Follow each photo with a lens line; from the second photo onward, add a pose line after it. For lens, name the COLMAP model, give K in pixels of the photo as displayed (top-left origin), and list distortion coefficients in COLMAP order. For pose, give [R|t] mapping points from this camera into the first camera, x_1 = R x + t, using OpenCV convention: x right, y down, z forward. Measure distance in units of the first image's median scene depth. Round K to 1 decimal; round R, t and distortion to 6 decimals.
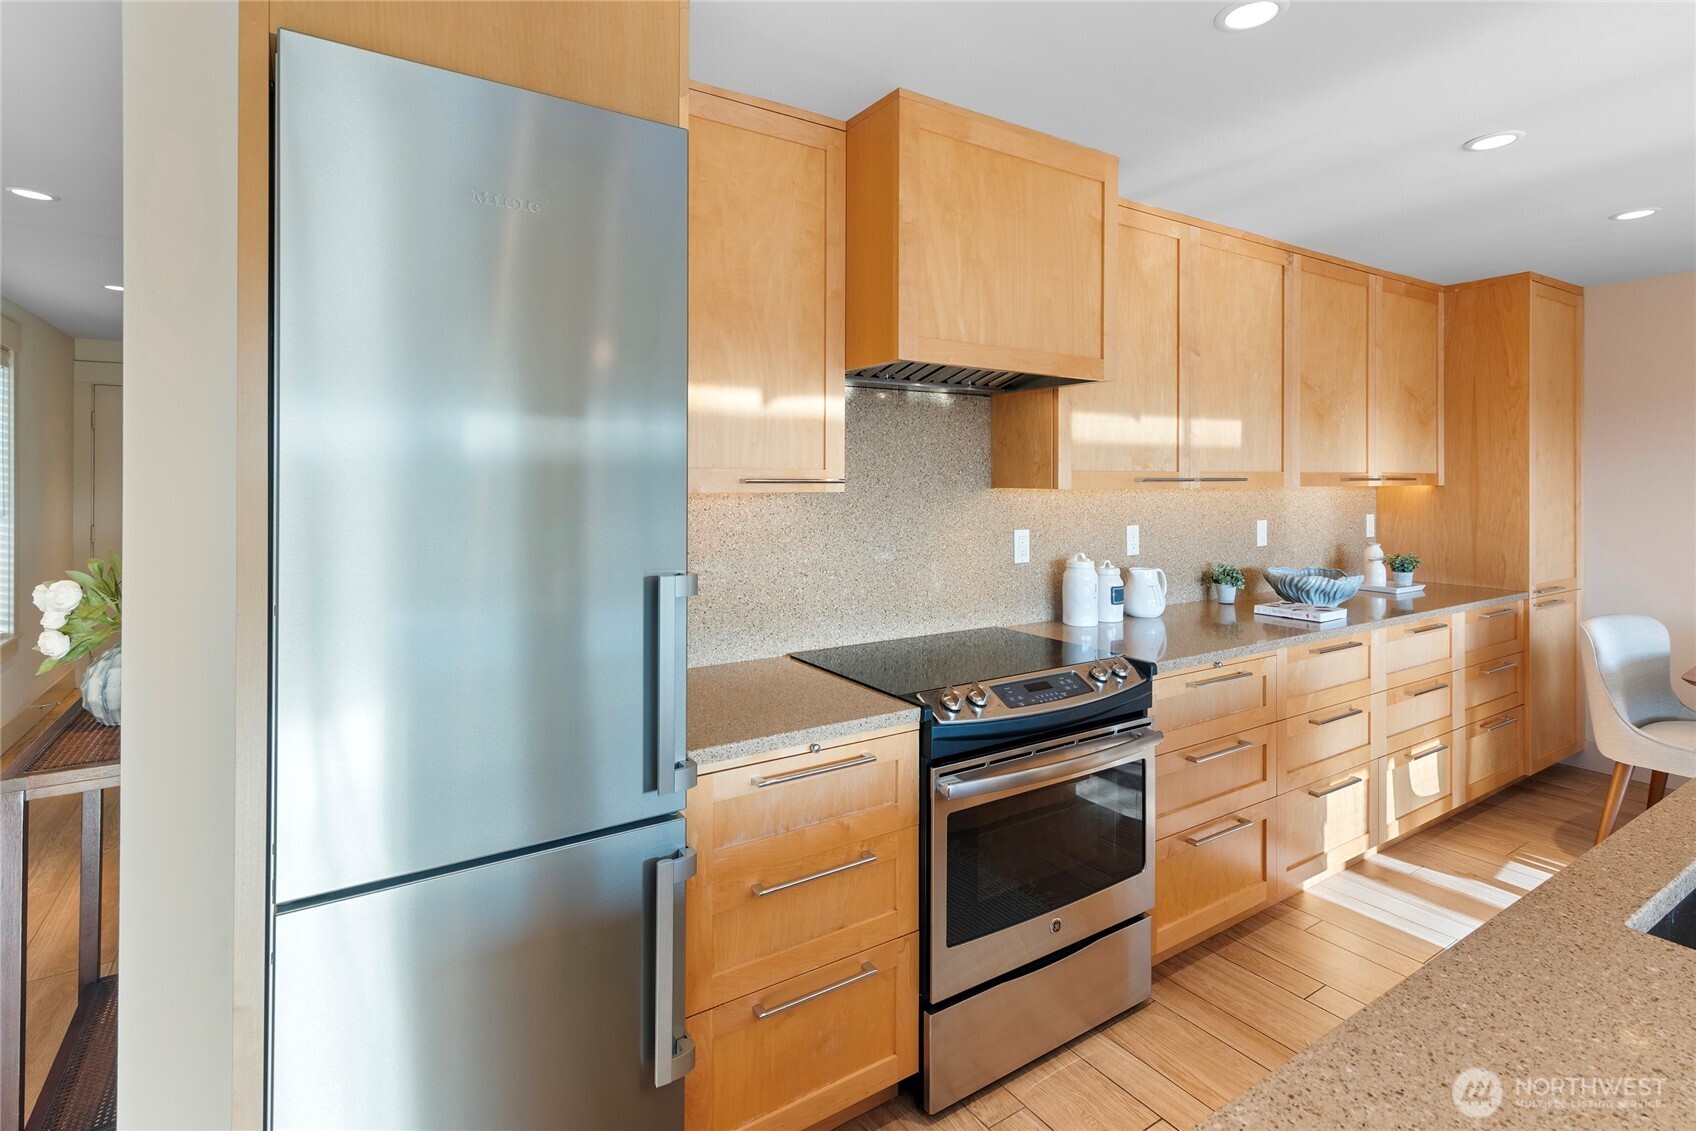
lens RADIAL K [[823.2, 0, 843.8], [0, 823.2, 476.1], [0, 0, 1]] dist [0.004870, 0.000256]
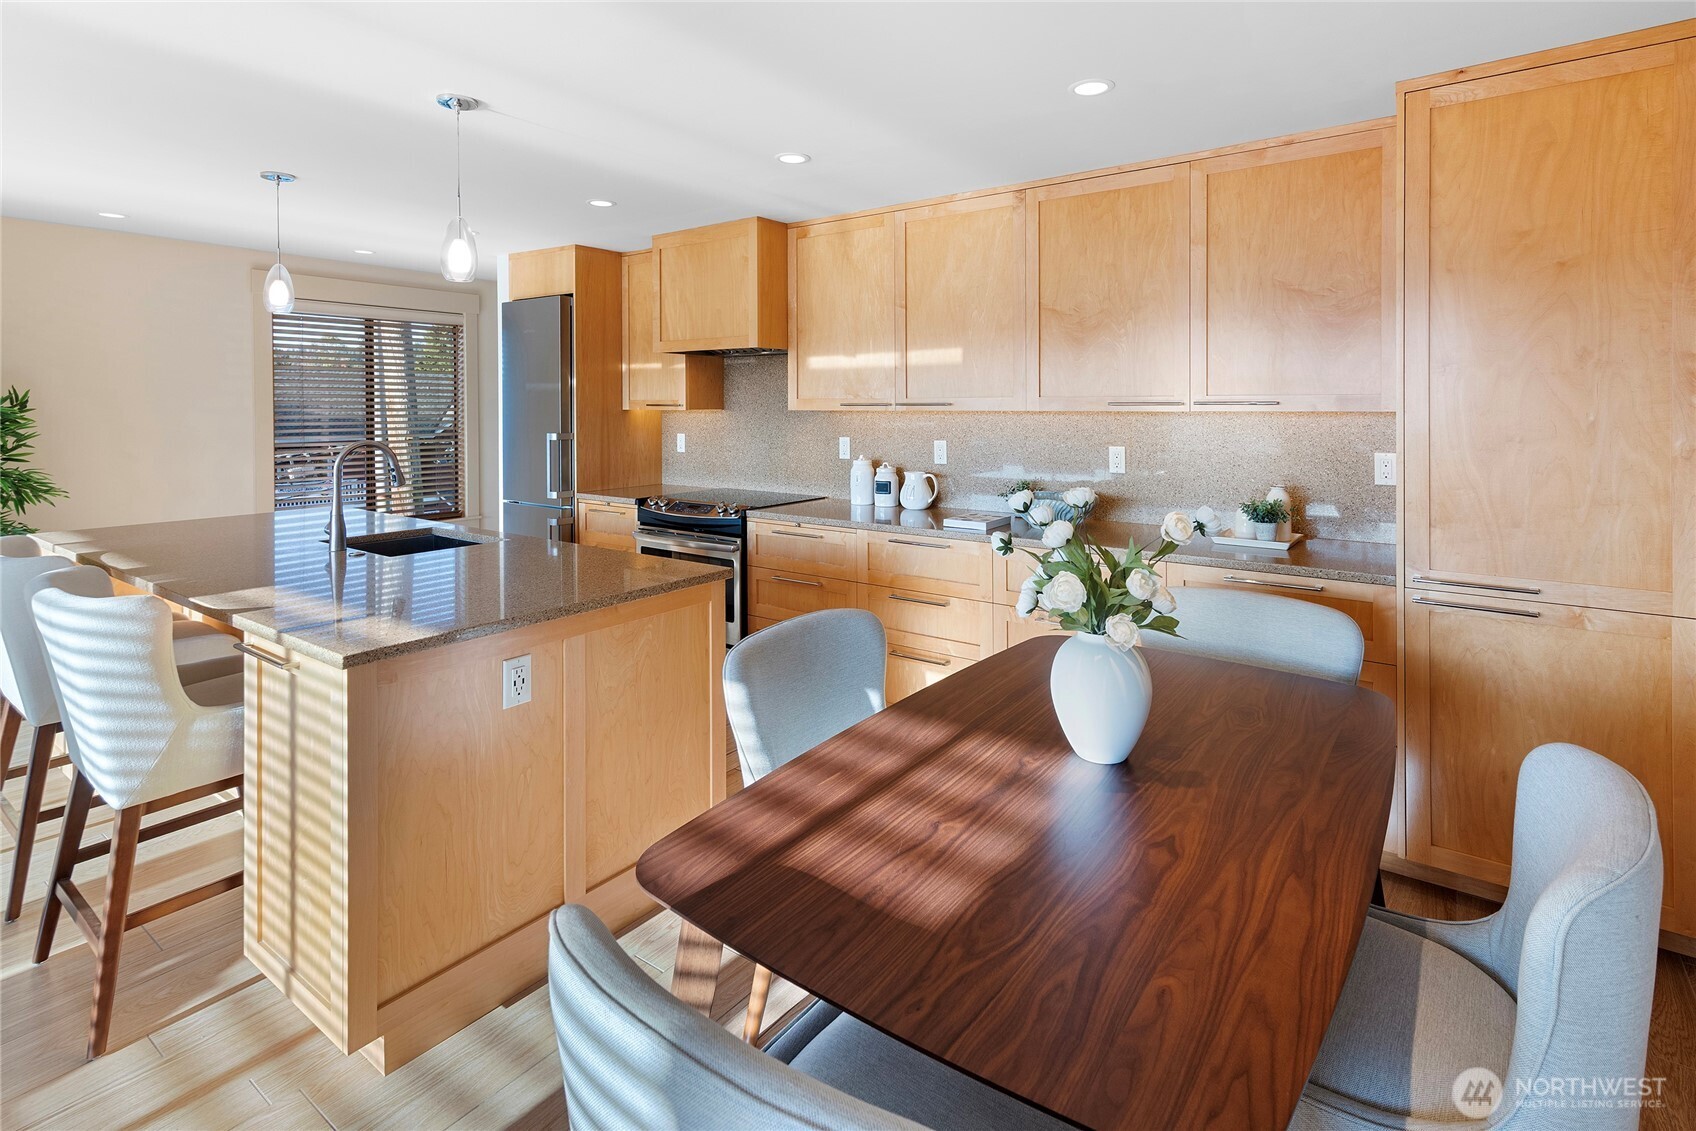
lens RADIAL K [[821.2, 0, 871.3], [0, 821.2, 409.6], [0, 0, 1]] dist [0.001956, 0.000462]
pose [[0.365715, 0.004814, -0.930715, 1.621800], [0.005656, 0.999957, 0.007394, 0.002829], [0.930710, -0.007968, 0.365672, 0.478743]]
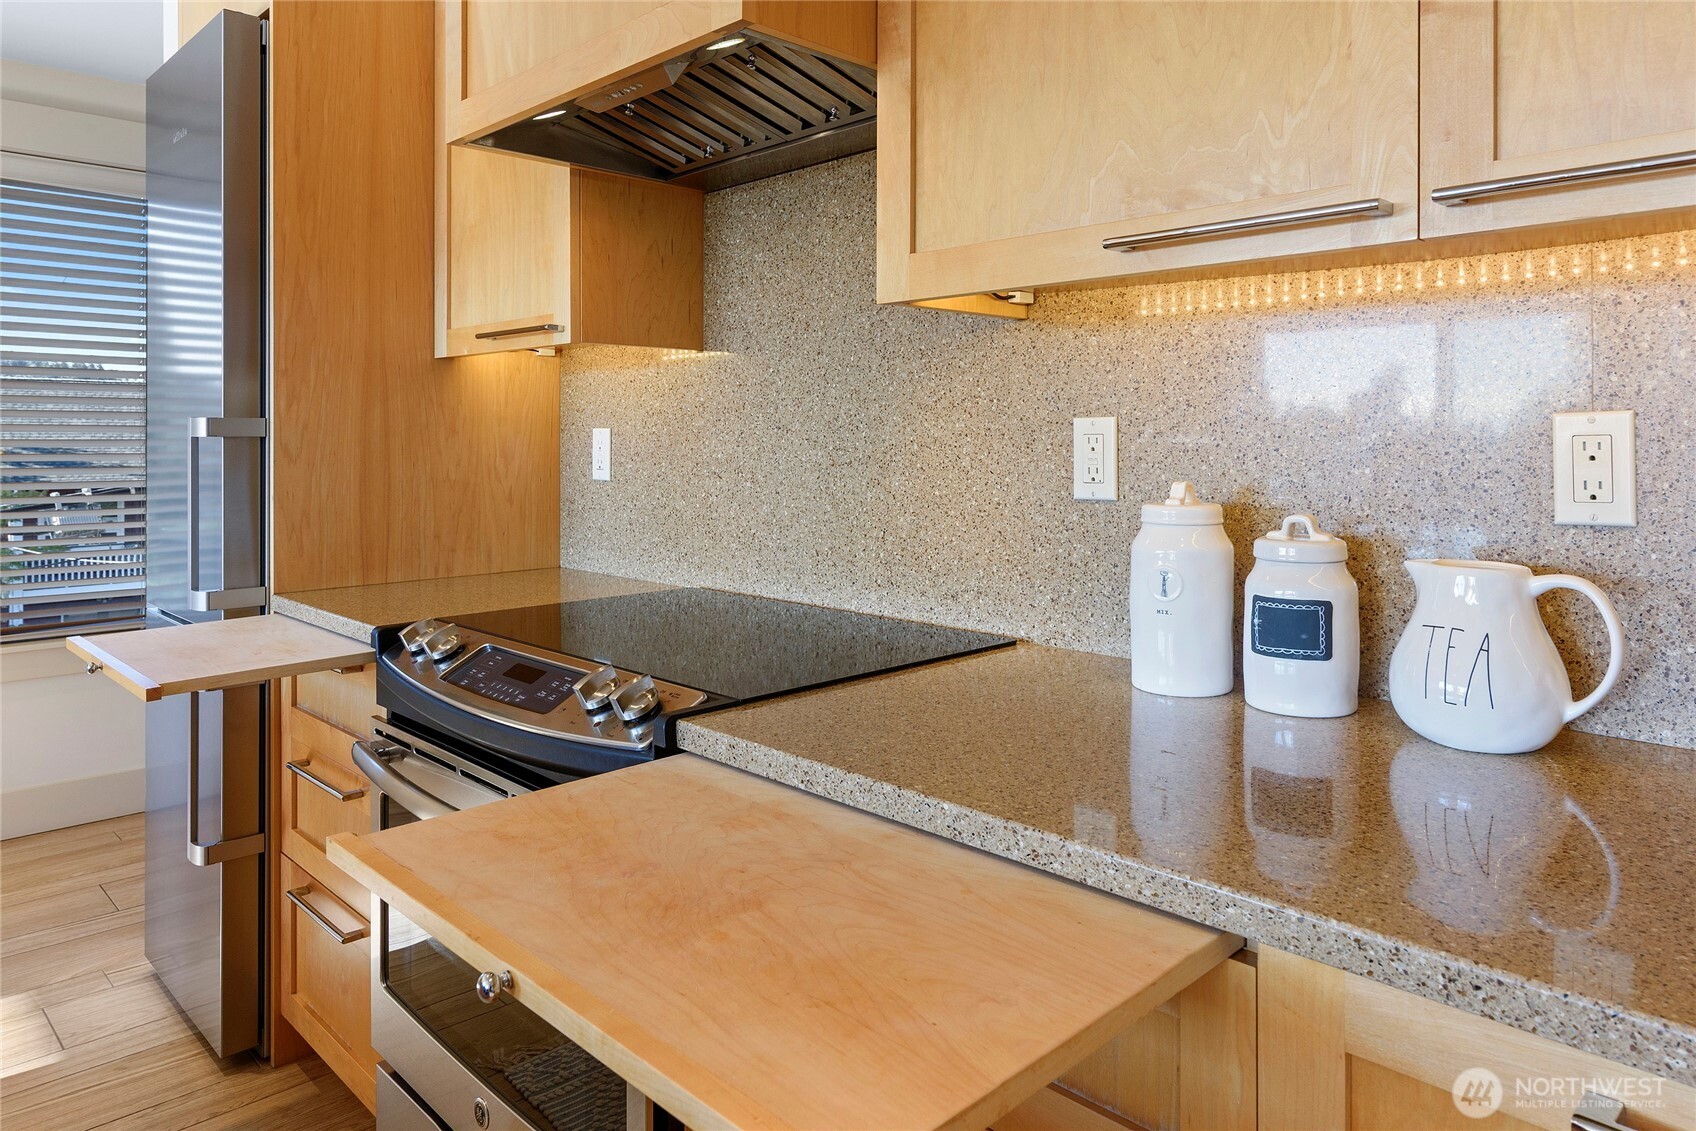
lens RADIAL K [[1128.6, 0, 852.8], [0, 1128.6, 435.1], [0, 0, 1]] dist [-0.001394, -0.000108]
pose [[0.197902, -0.002959, -0.980217, 0.718166], [0.004584, 0.999987, -0.002093, 0.073131], [0.980211, -0.004079, 0.197913, 0.759995]]
